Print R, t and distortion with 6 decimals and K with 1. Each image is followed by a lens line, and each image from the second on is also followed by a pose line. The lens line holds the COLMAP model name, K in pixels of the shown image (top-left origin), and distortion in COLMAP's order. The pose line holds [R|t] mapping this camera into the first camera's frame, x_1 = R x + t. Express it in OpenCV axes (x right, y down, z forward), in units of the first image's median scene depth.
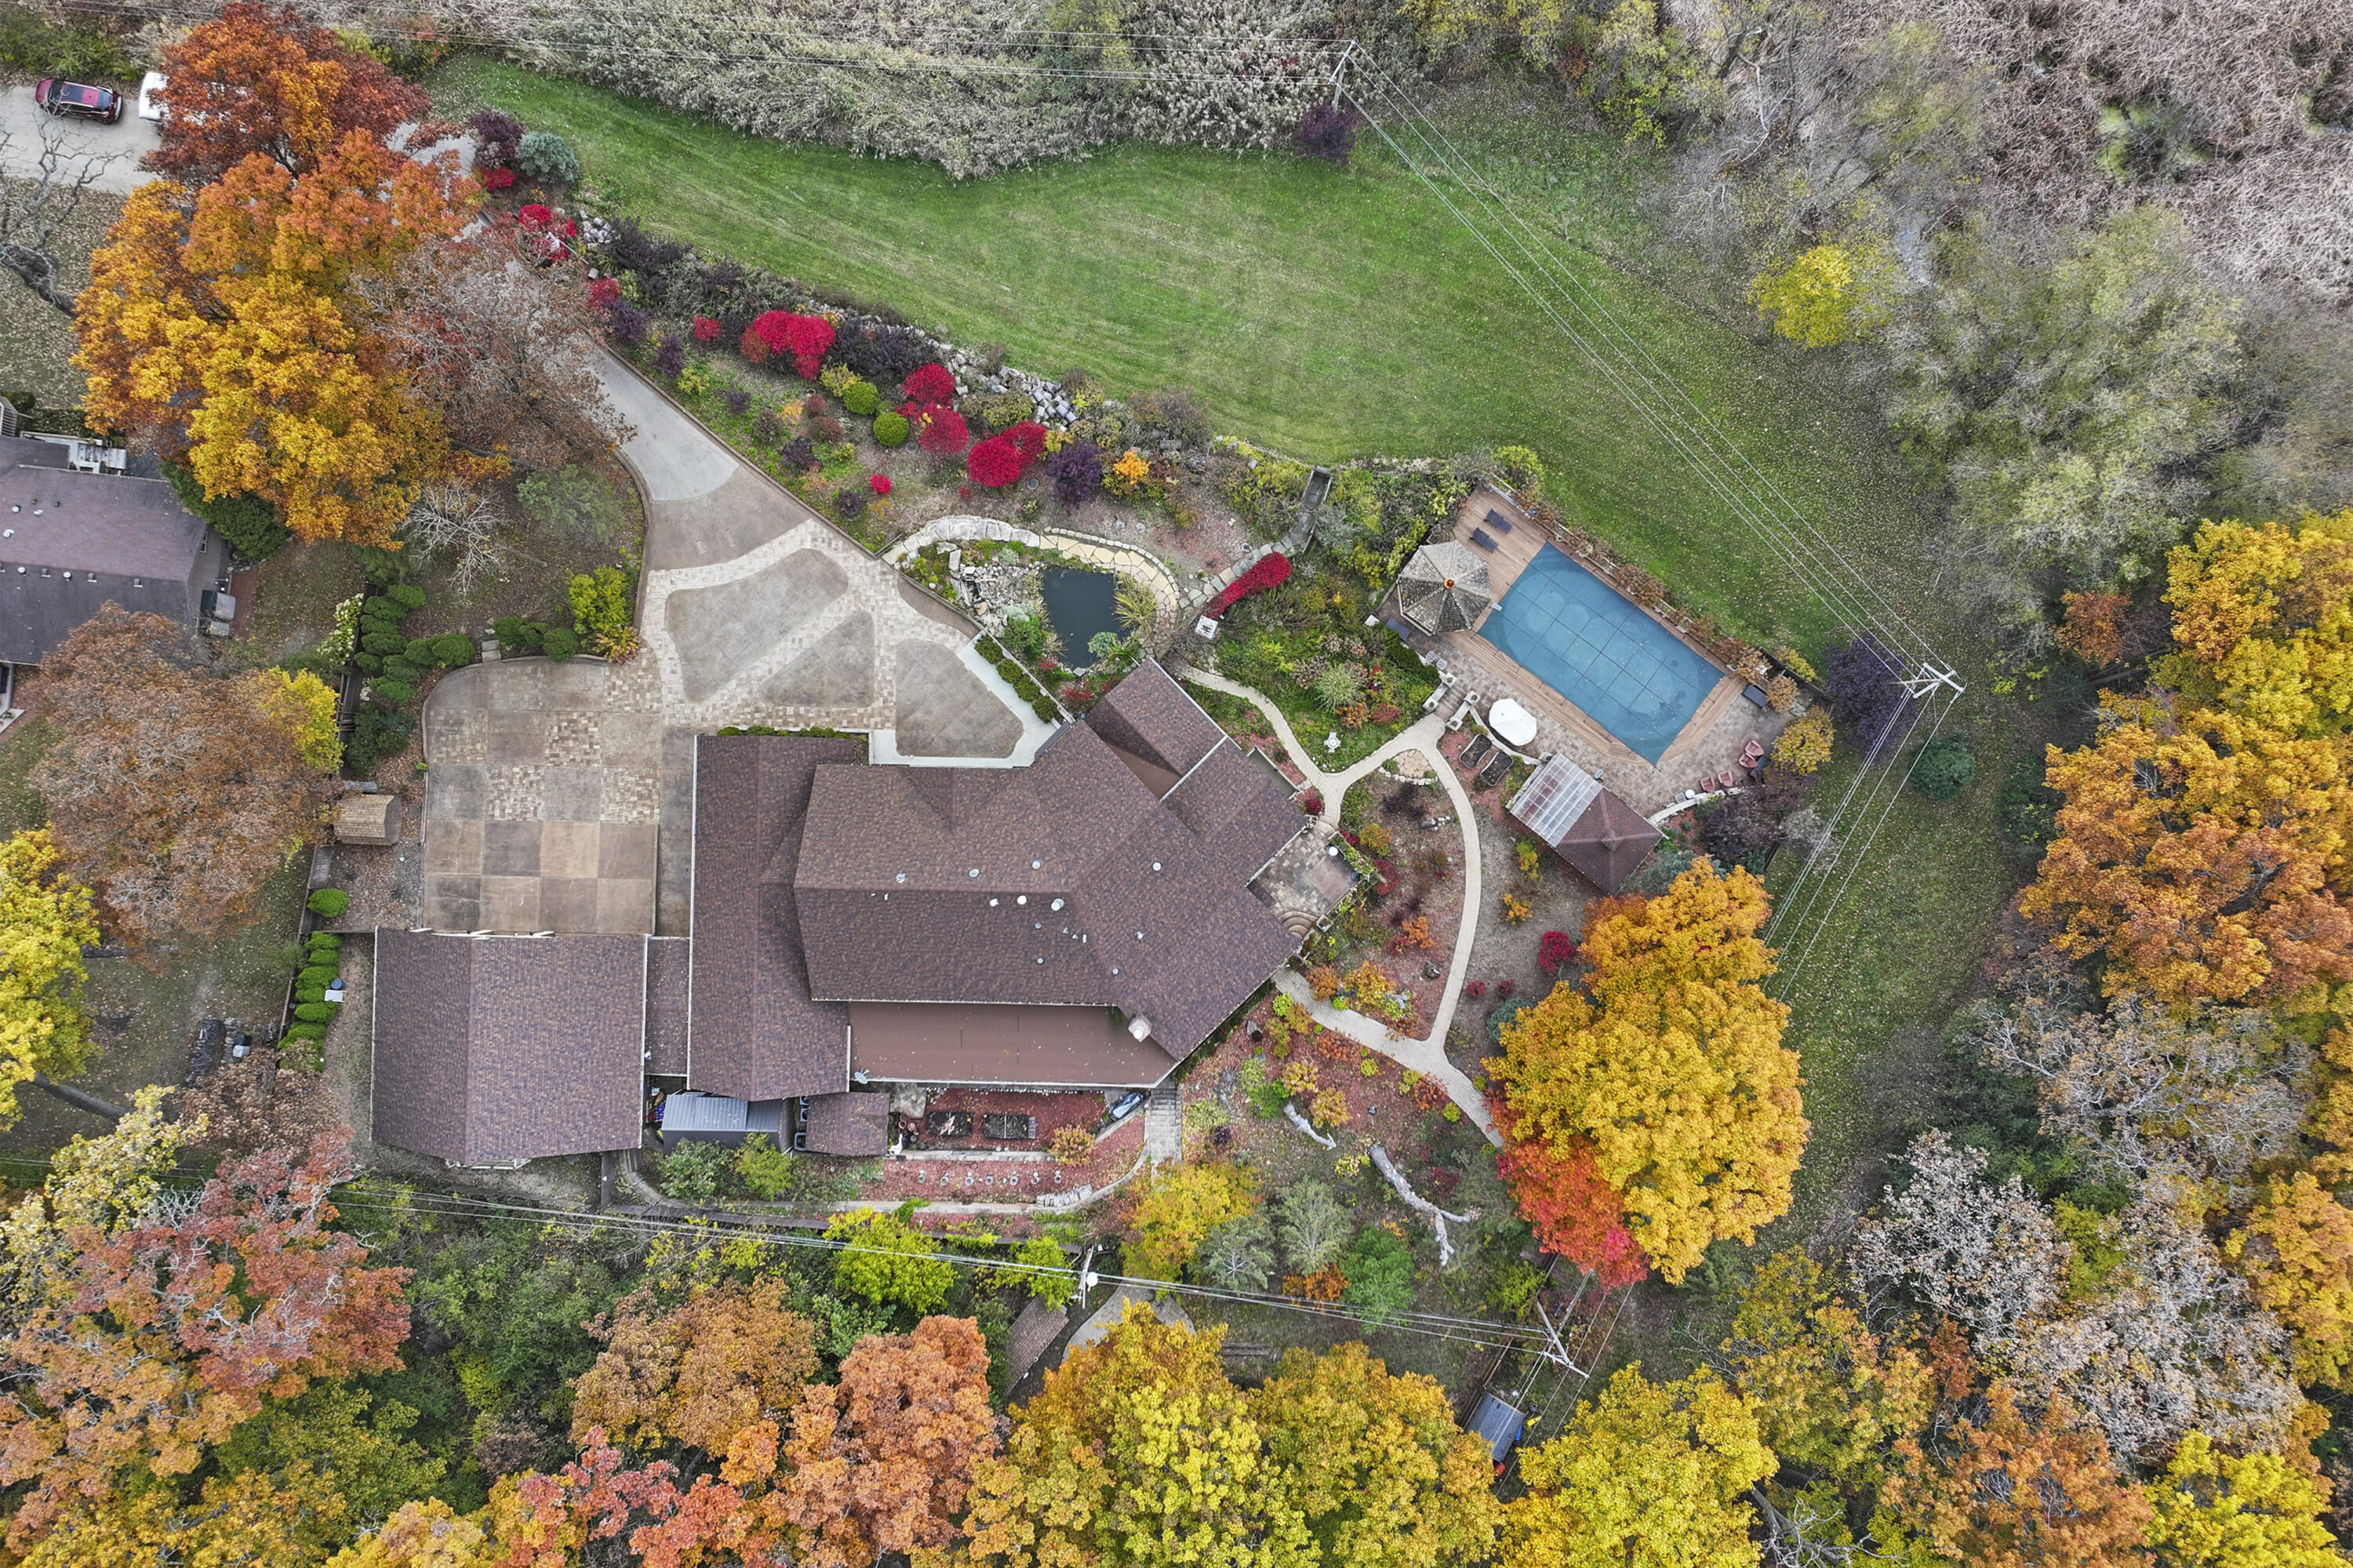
lens RADIAL K [[1688.0, 0, 1175.8], [0, 1688.0, 739.3], [0, 0, 1]] dist [0.006417, -0.004671]
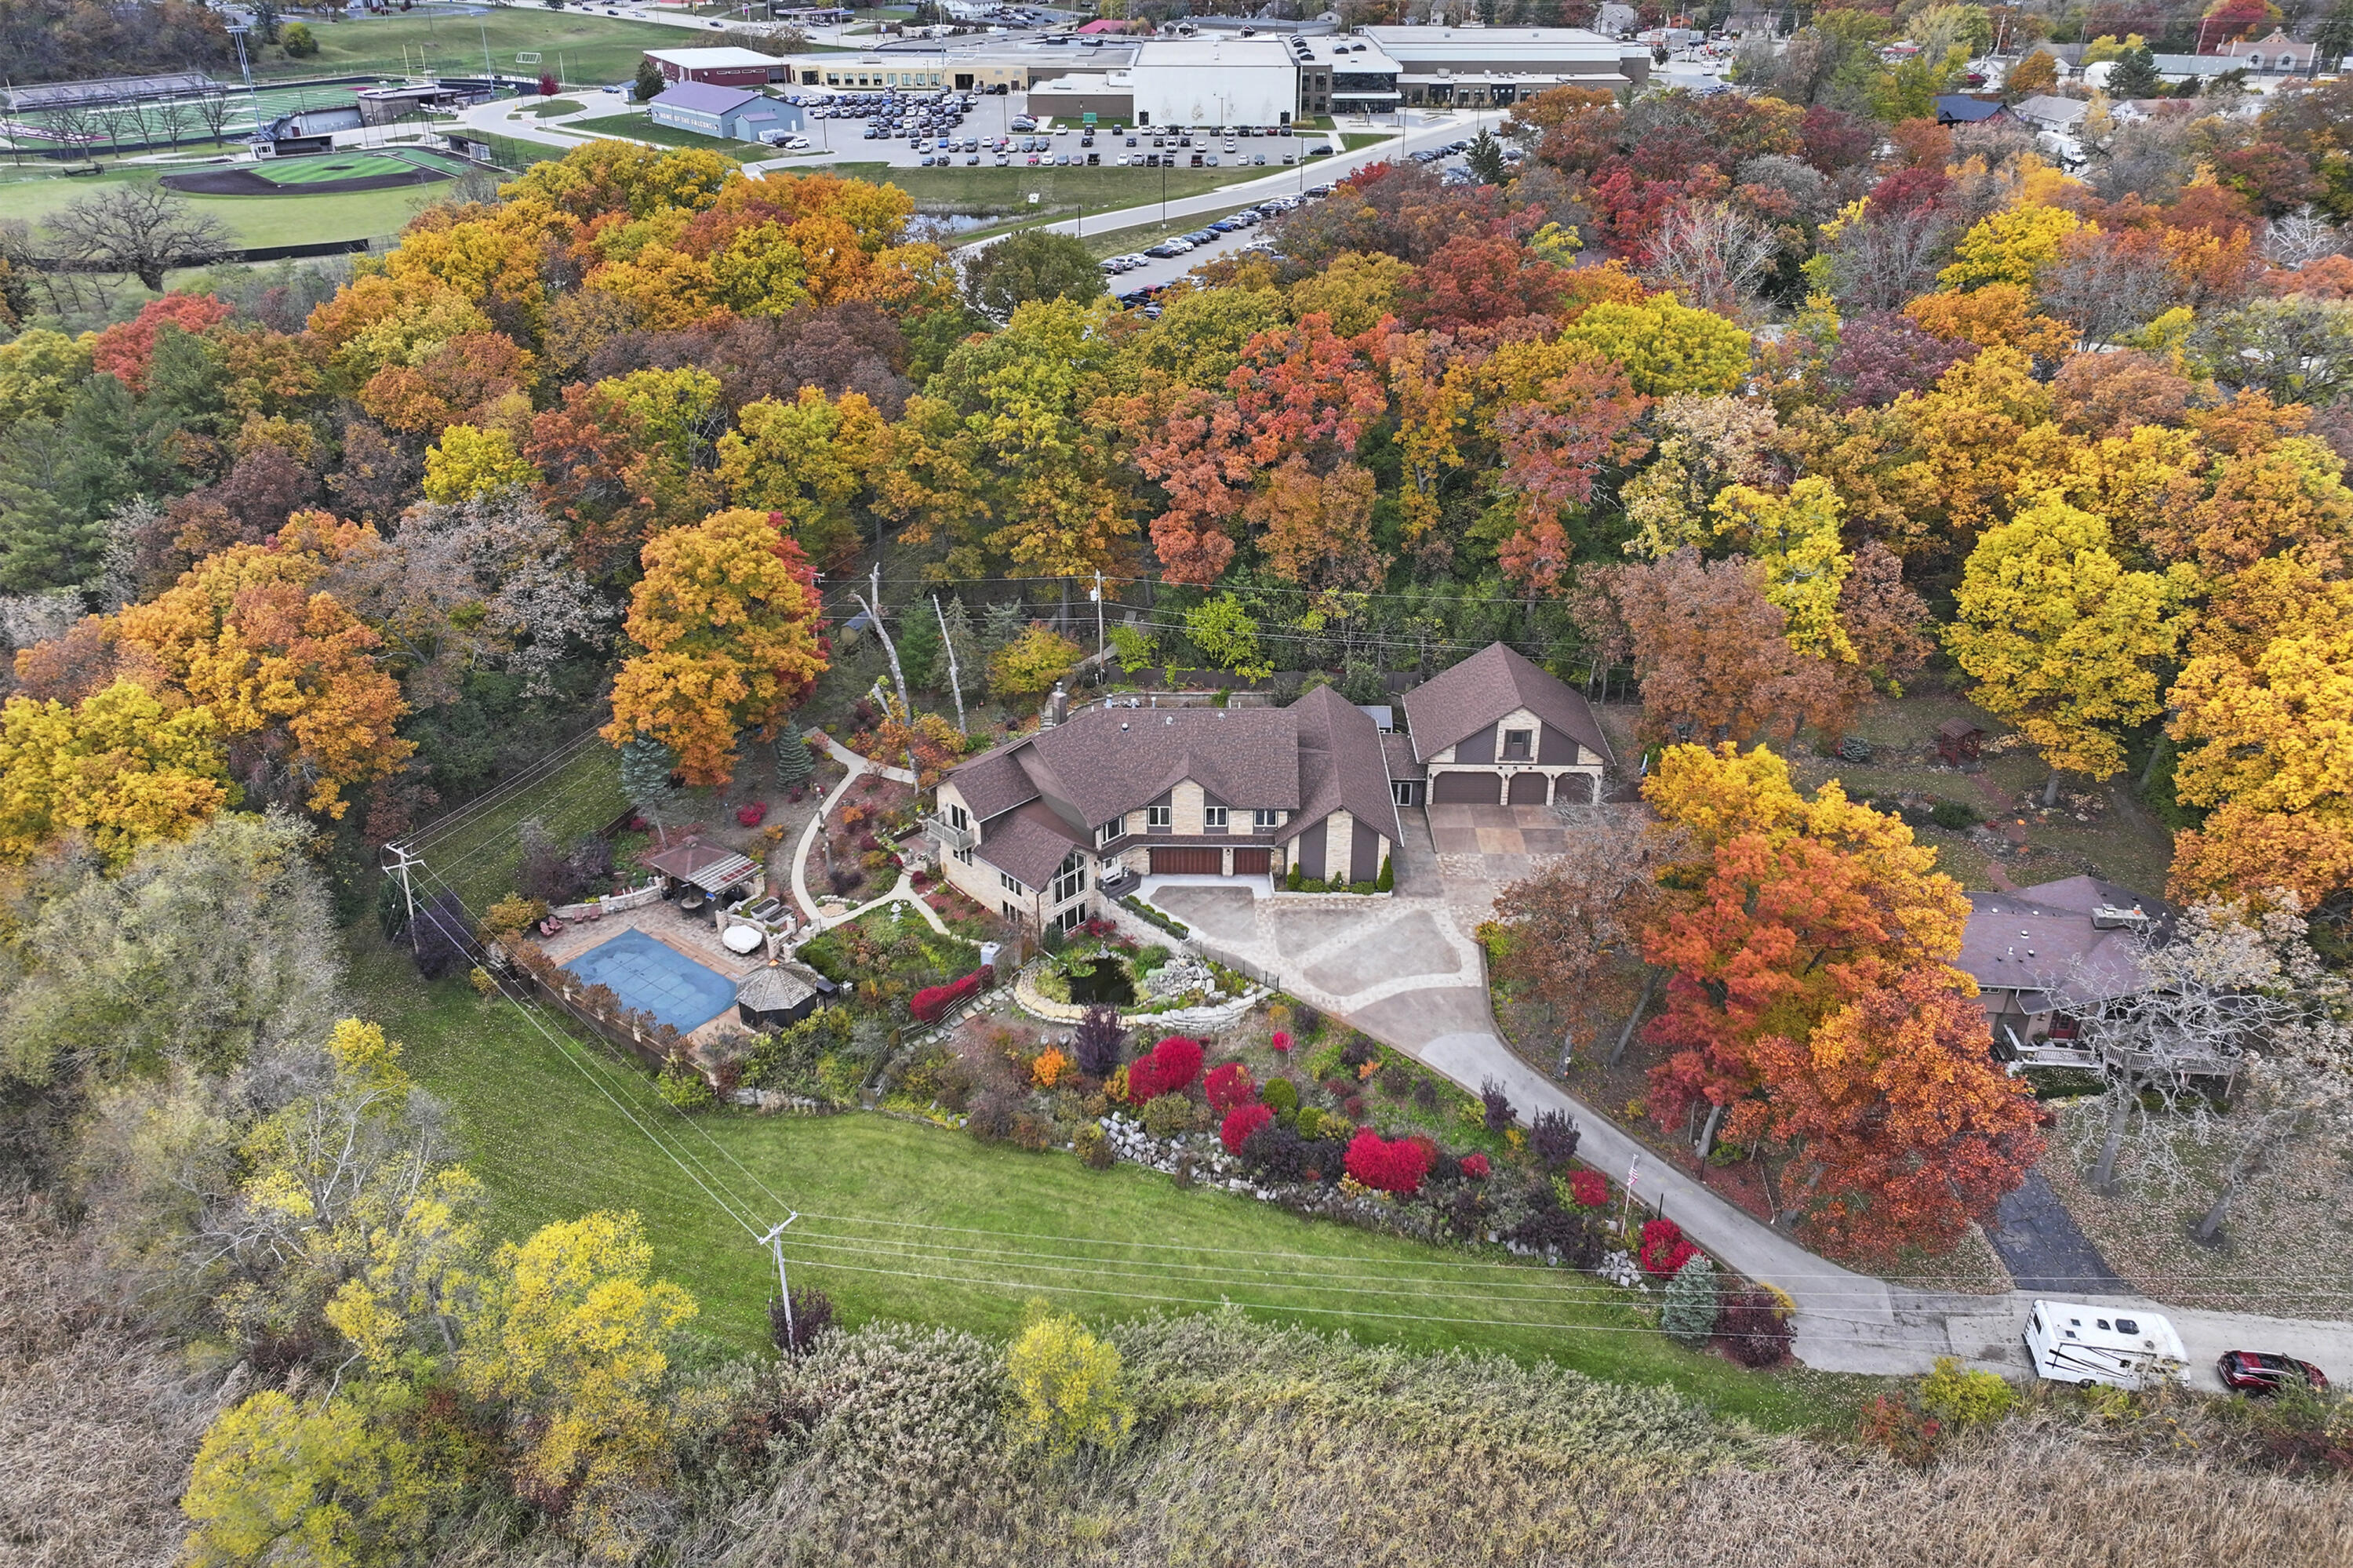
lens RADIAL K [[1688.0, 0, 1175.8], [0, 1688.0, 739.3], [0, 0, 1]] dist [0.006417, -0.004671]
pose [[-0.999995, 0.001709, -0.002617, -0.104620], [-0.003103, -0.443248, 0.896393, -1.029333], [0.000372, 0.896397, 0.443252, 0.351742]]
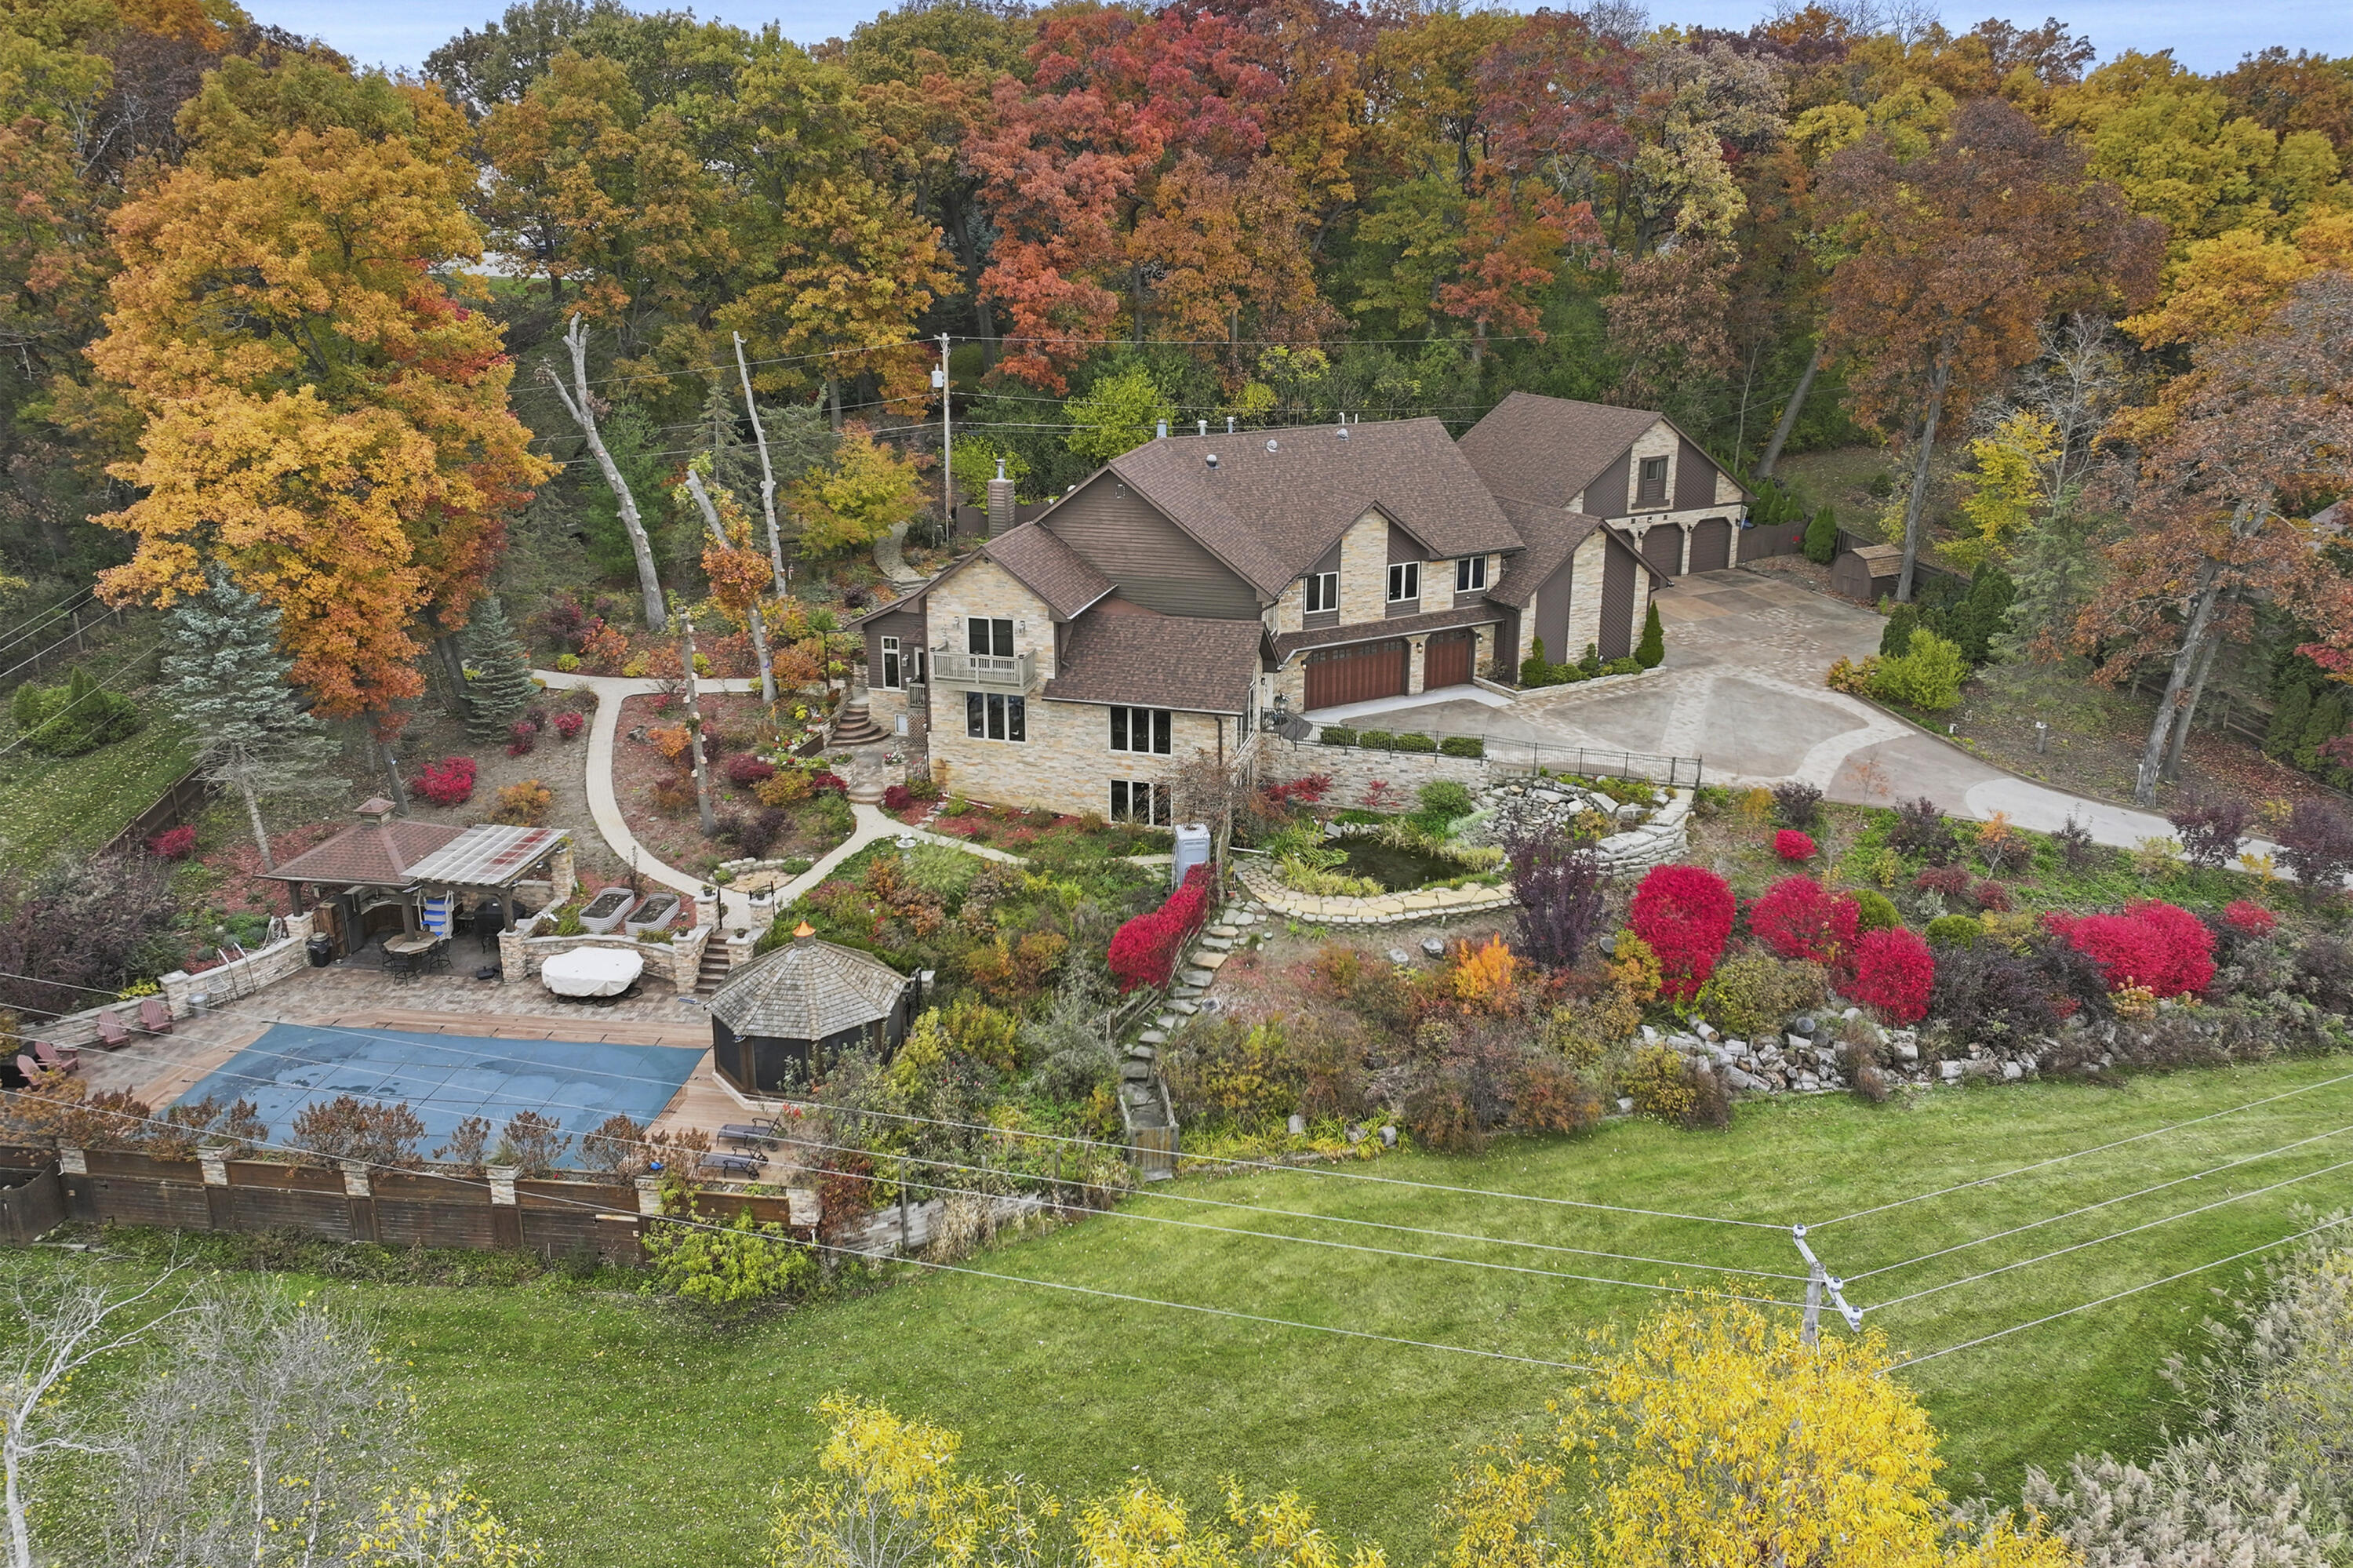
lens RADIAL K [[1688.0, 0, 1175.8], [0, 1688.0, 739.3], [0, 0, 1]] dist [0.006417, -0.004671]
pose [[-0.859157, 0.150414, -0.489106, 0.292693], [-0.511686, -0.242806, 0.824150, -0.517344], [0.005206, 0.958343, 0.285573, 0.796481]]
